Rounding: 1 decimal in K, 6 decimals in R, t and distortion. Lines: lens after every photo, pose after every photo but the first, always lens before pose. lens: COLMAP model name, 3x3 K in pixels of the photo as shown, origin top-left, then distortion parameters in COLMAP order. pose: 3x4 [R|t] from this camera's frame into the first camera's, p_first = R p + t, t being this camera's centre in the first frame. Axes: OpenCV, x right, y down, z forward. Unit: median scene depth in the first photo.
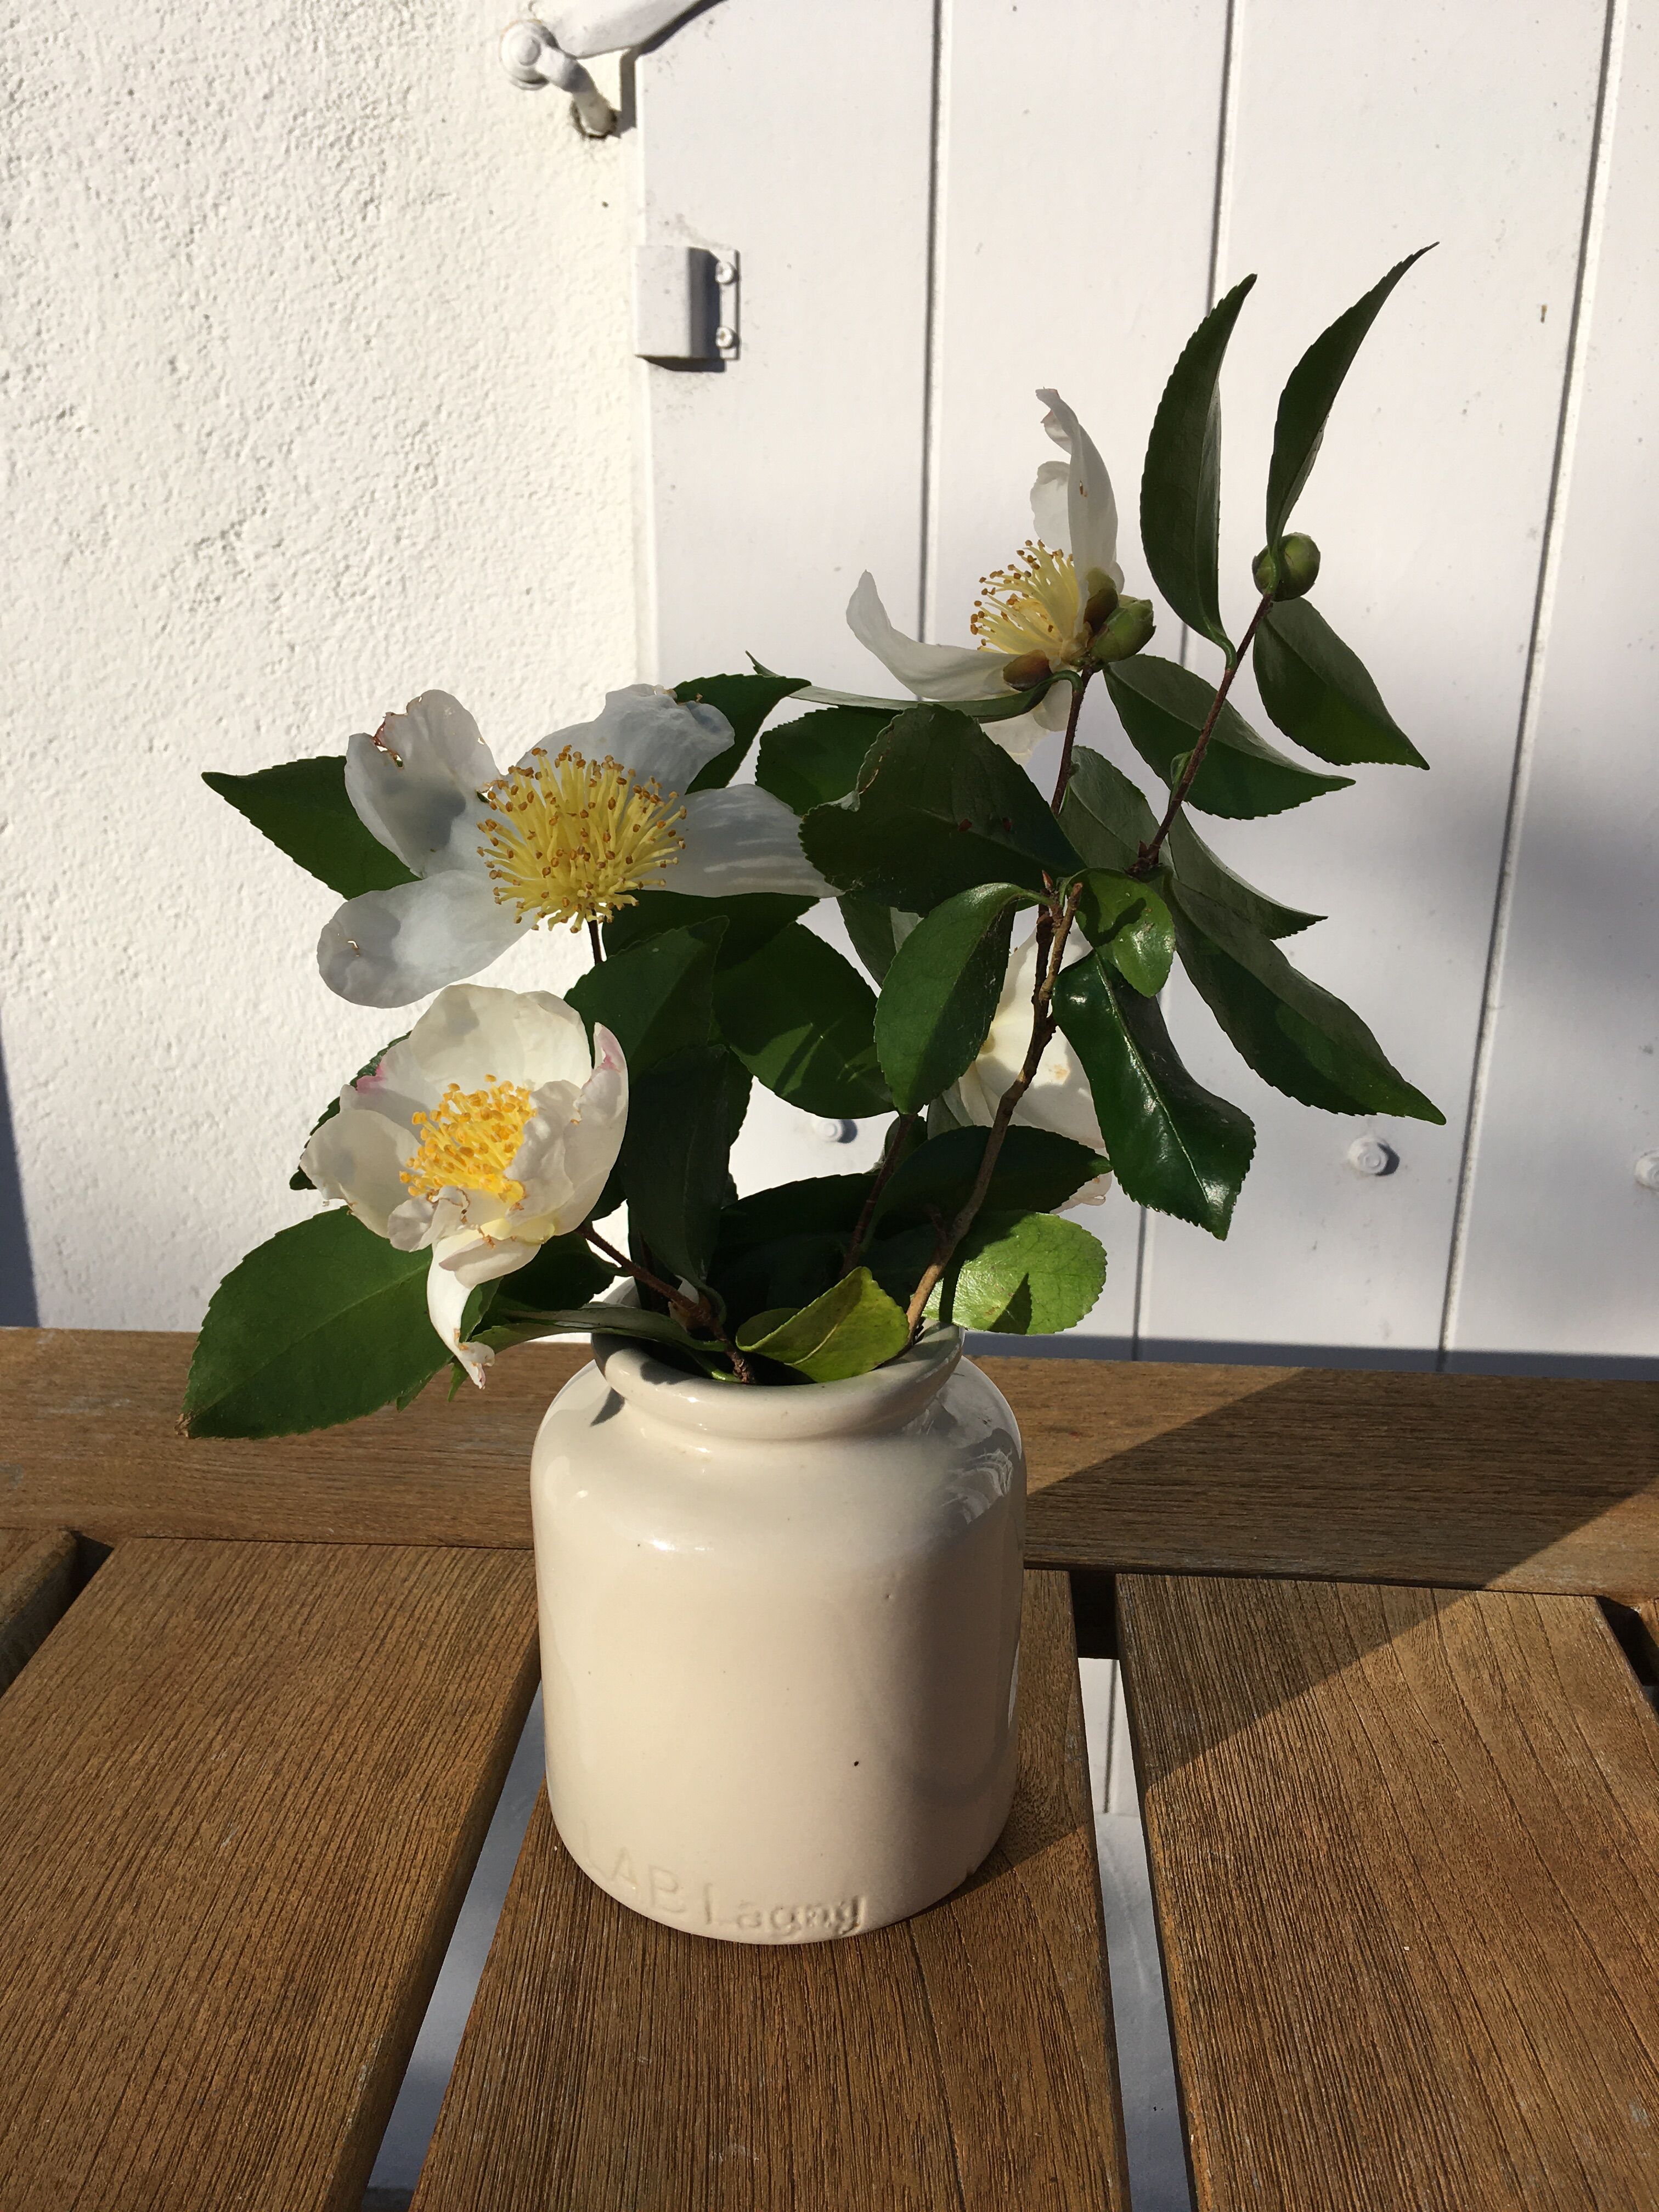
lens RADIAL K [[1925.1, 0, 825.7], [0, 1925.1, 1089.8], [0, 0, 1]] dist [0.106560, -0.192596]
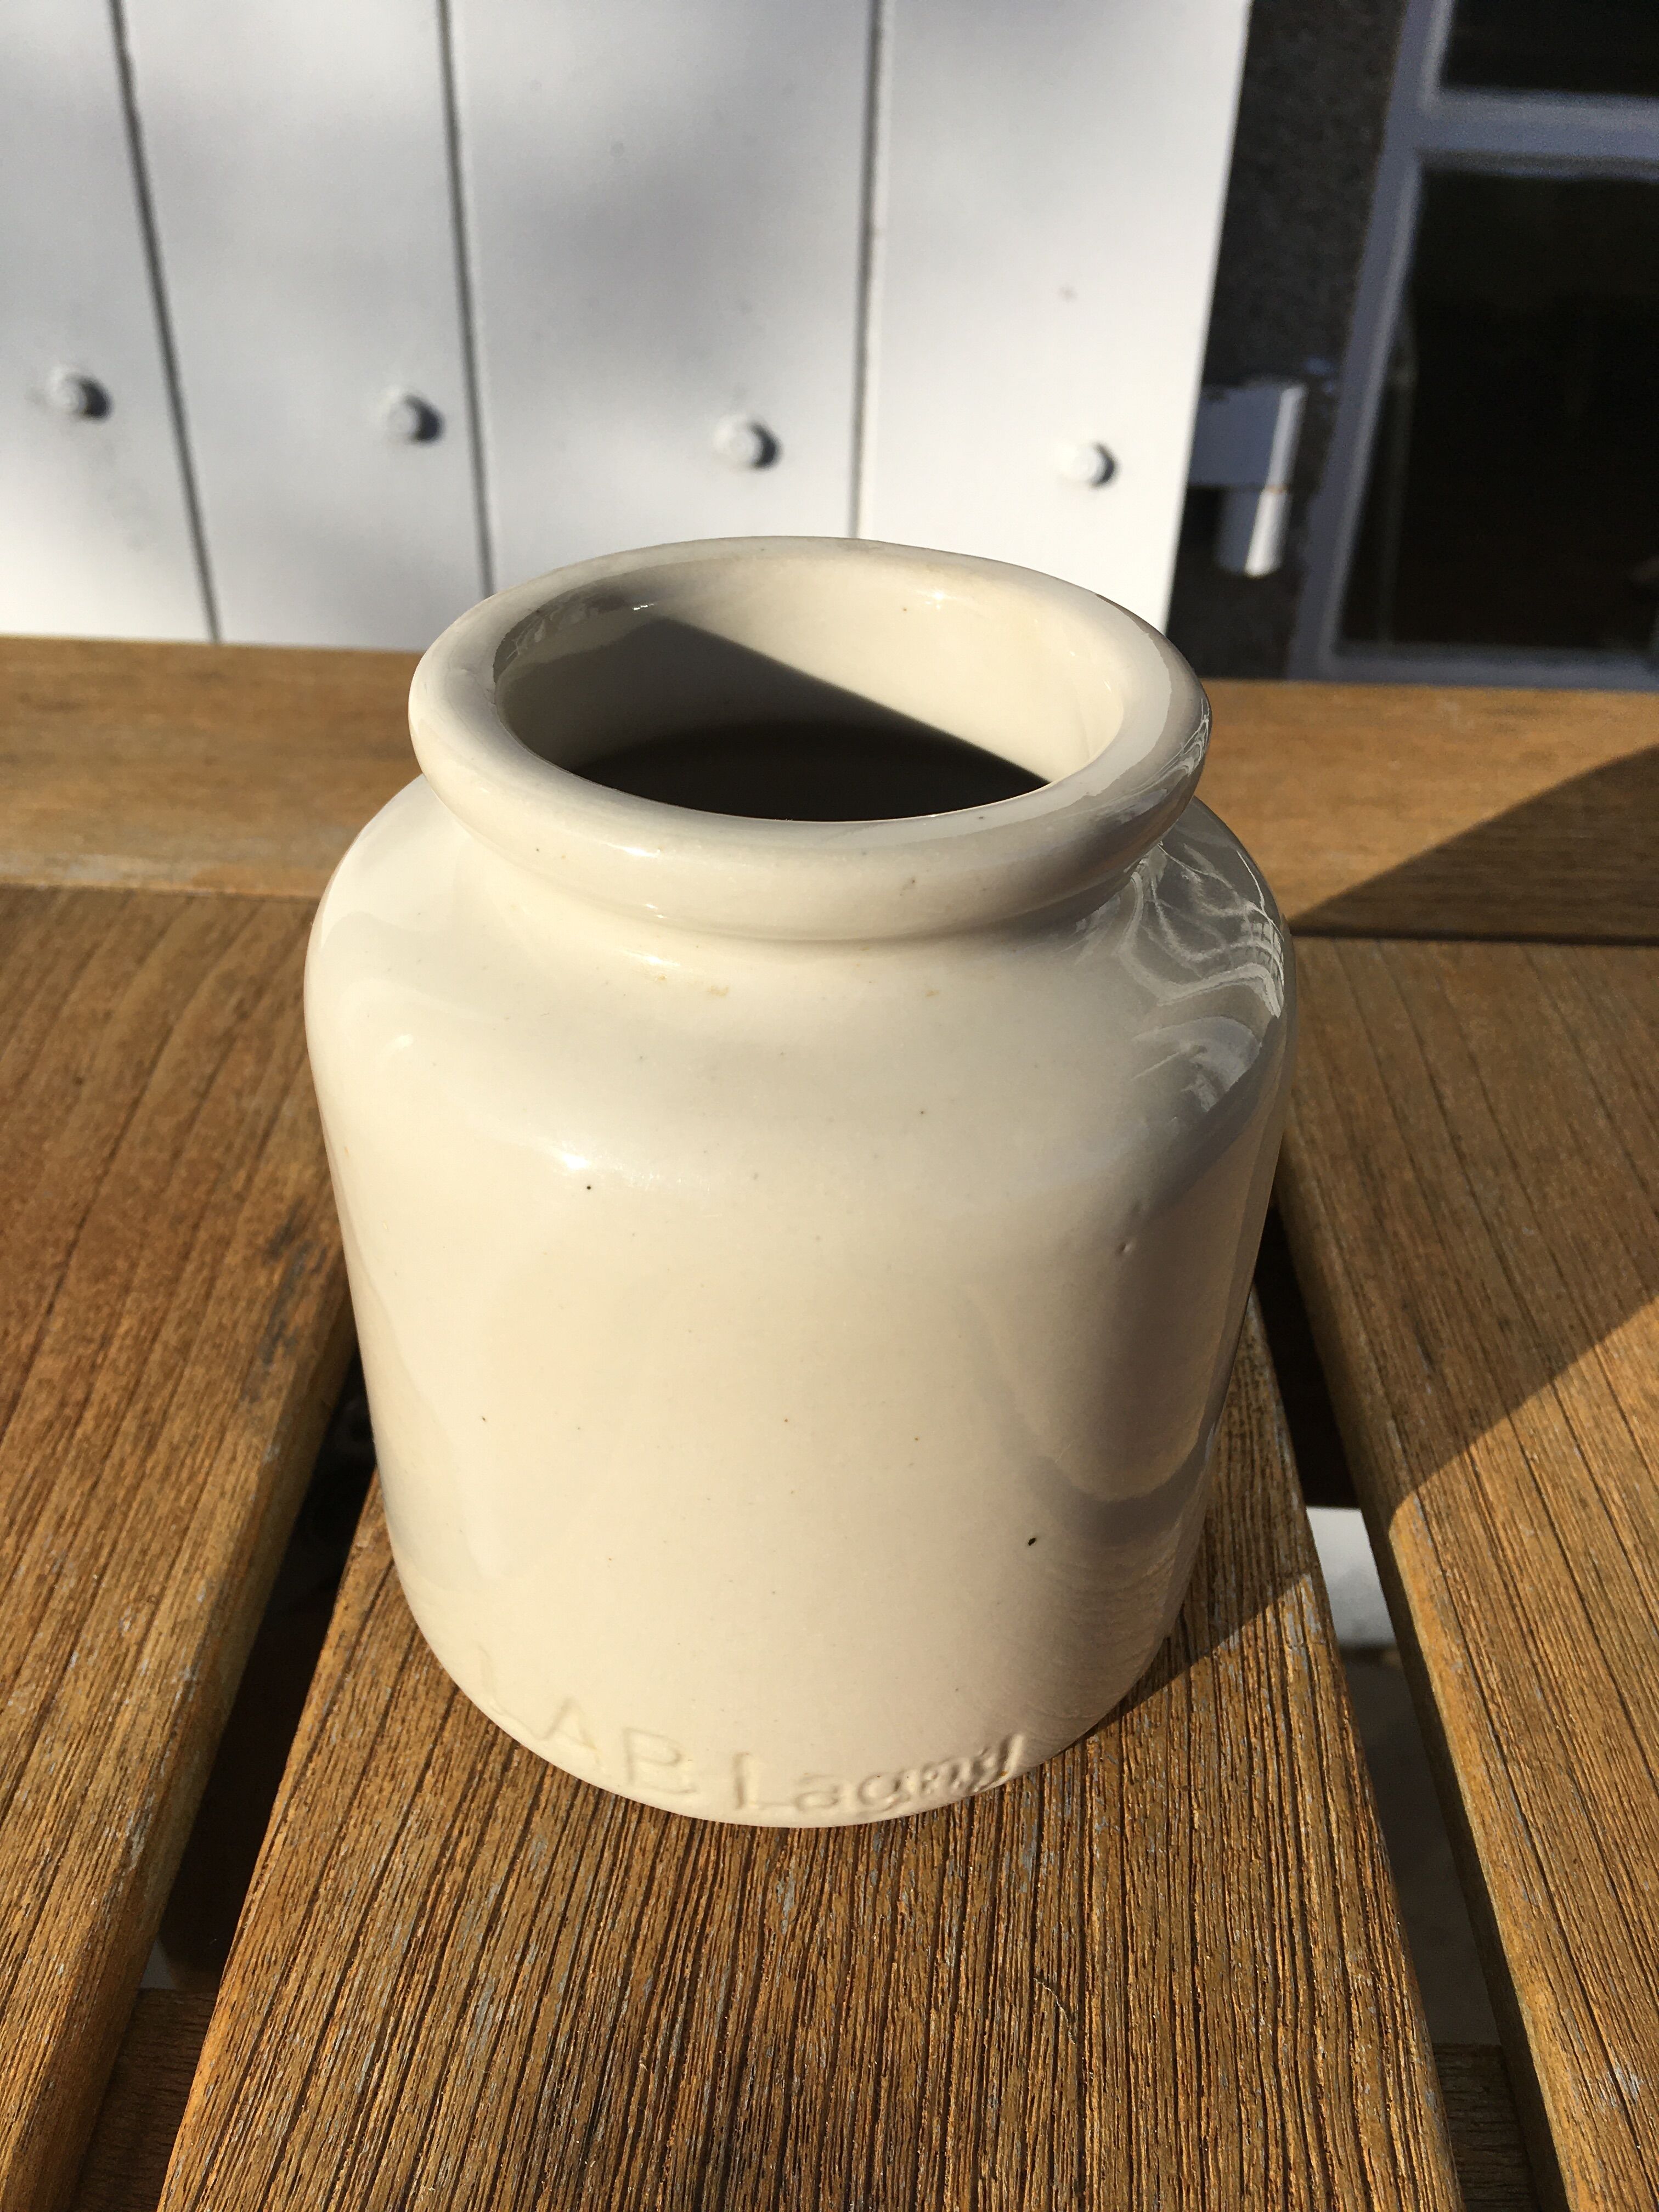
lens RADIAL K [[1935.8, 0, 825.5], [0, 1935.8, 1085.7], [0, 0, 1]] dist [0.126078, -0.248132]
pose [[0.998905, -0.003130, 0.046674, 0.543648], [-0.010066, 0.960004, 0.279805, 0.125364], [-0.045683, -0.279968, 0.958922, 0.291331]]
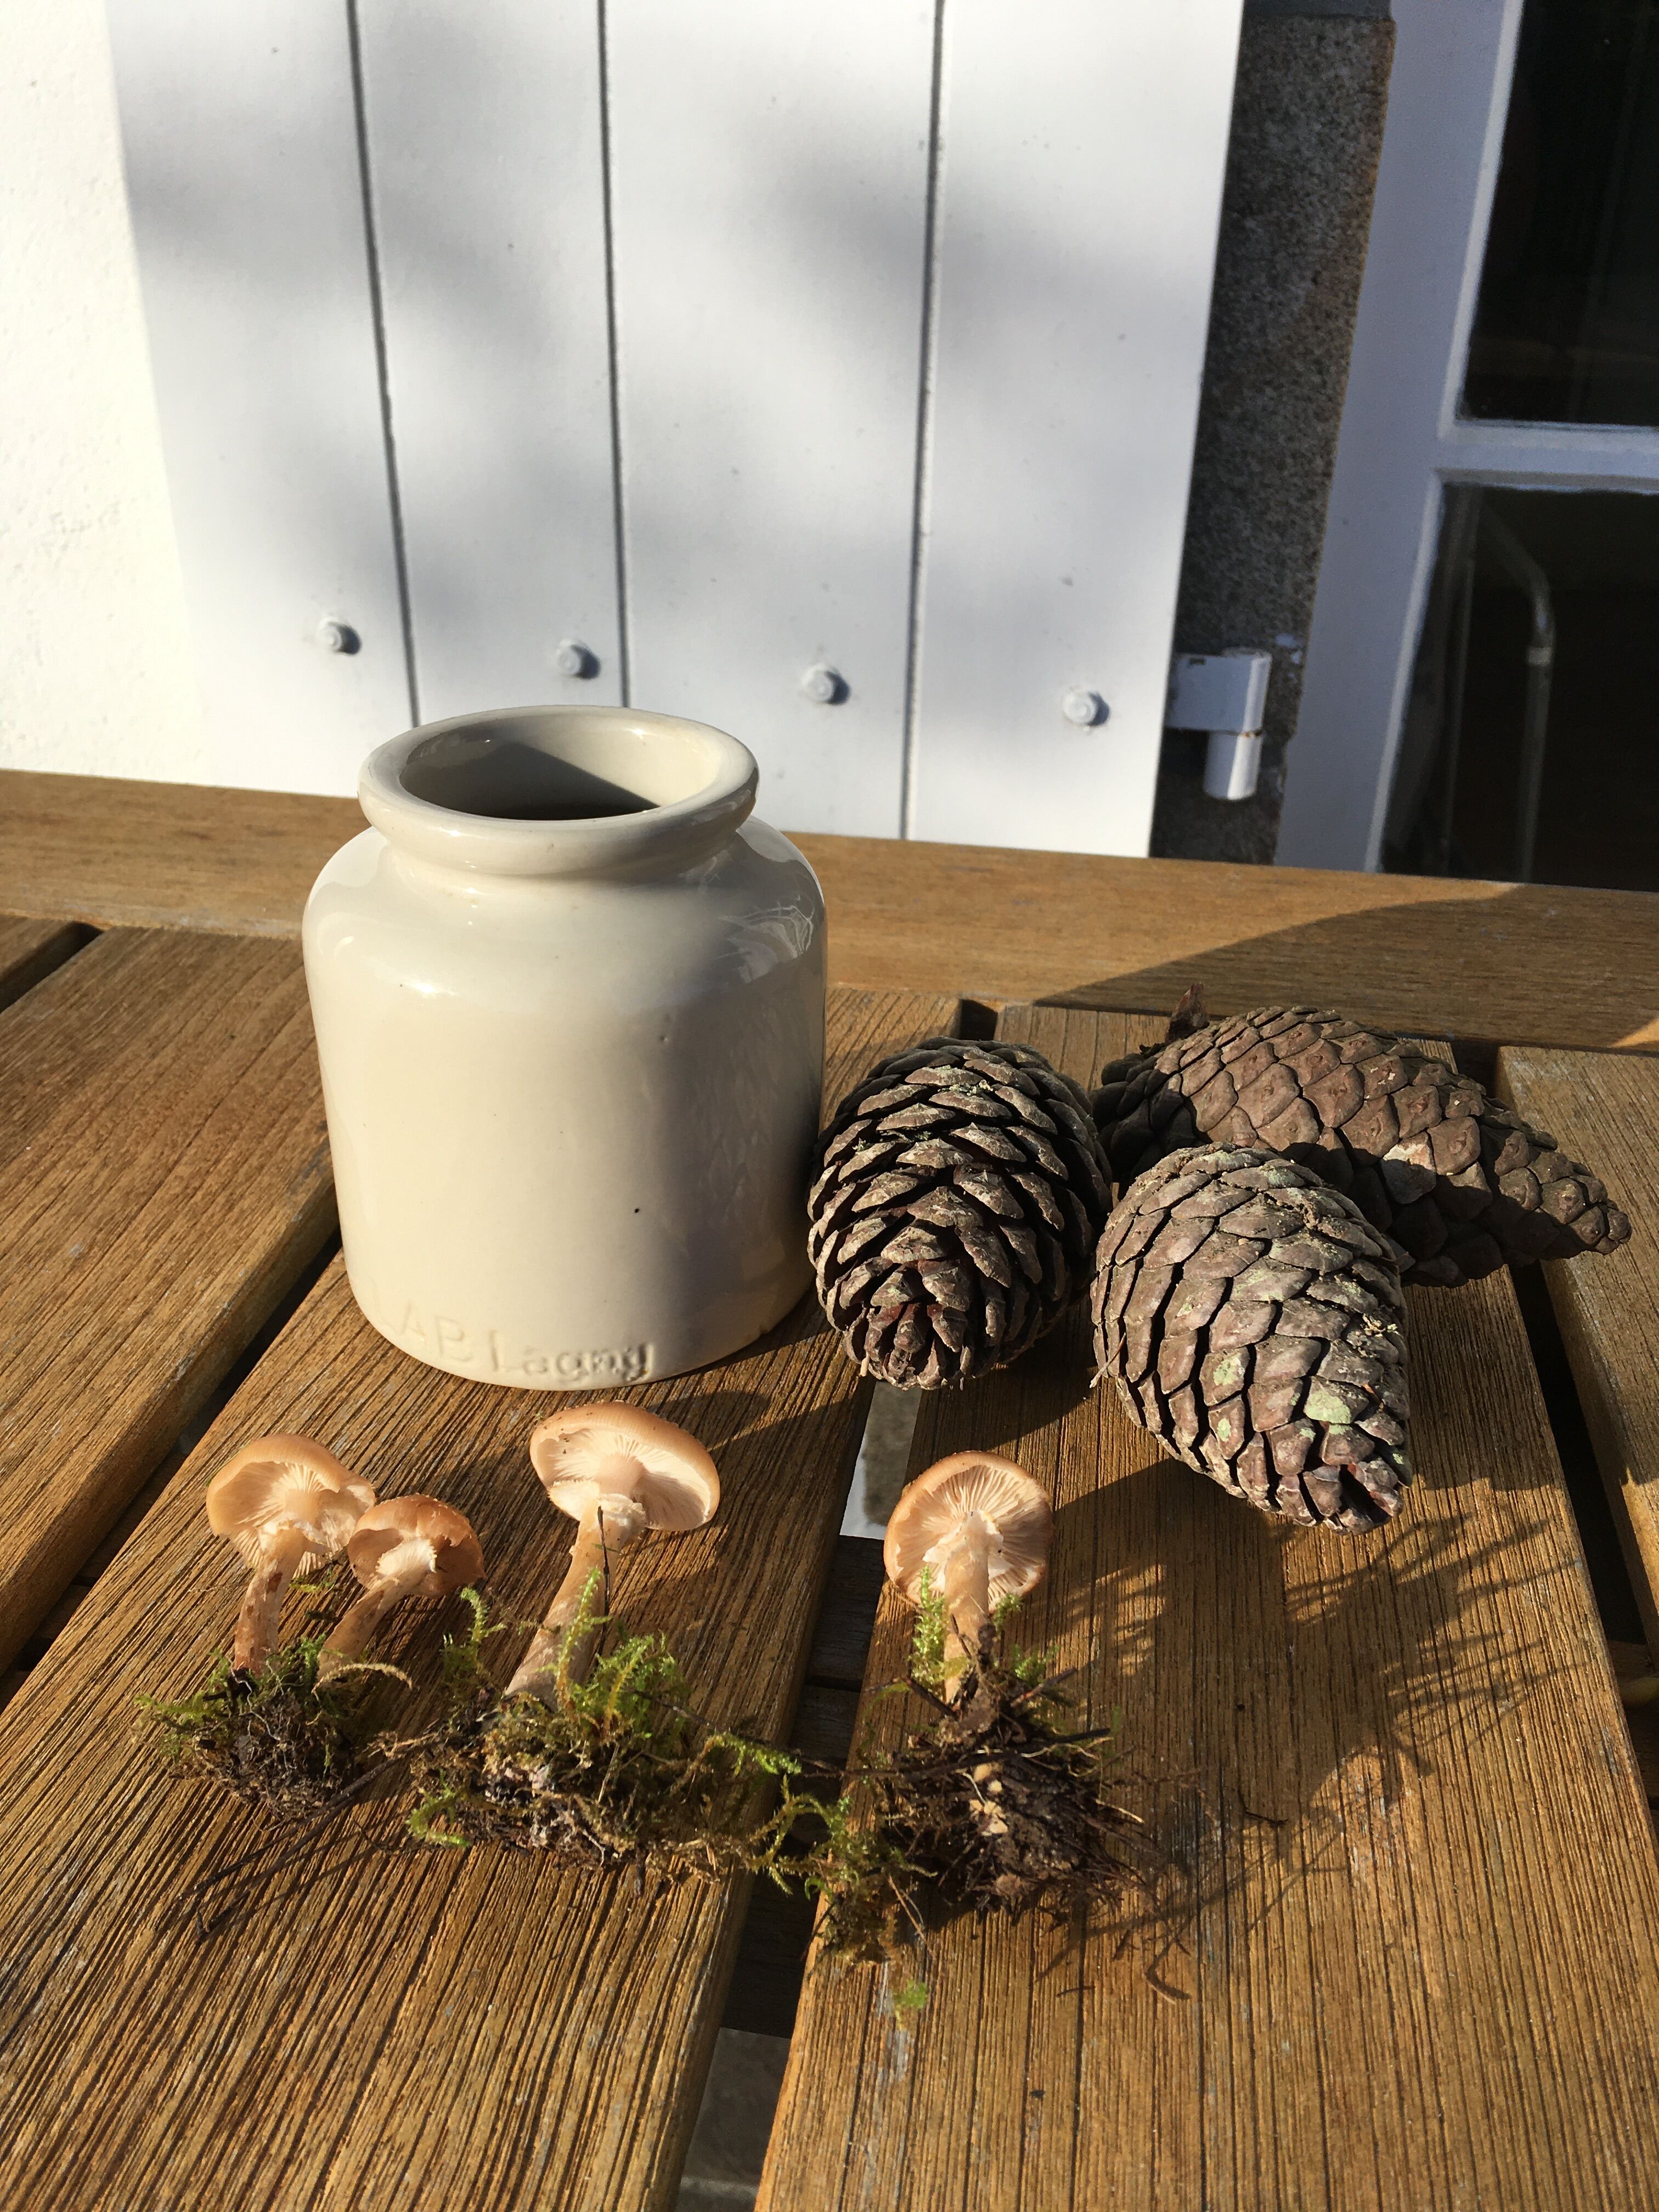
lens RADIAL K [[1900.8, 0, 827.4], [0, 1900.8, 1094.5], [0, 0, 1]] dist [0.116365, -0.198008]
pose [[0.994923, 0.059112, -0.081449, 0.749610], [-0.044628, 0.984537, 0.169395, 0.153303], [0.090203, -0.164900, 0.982177, -0.097160]]
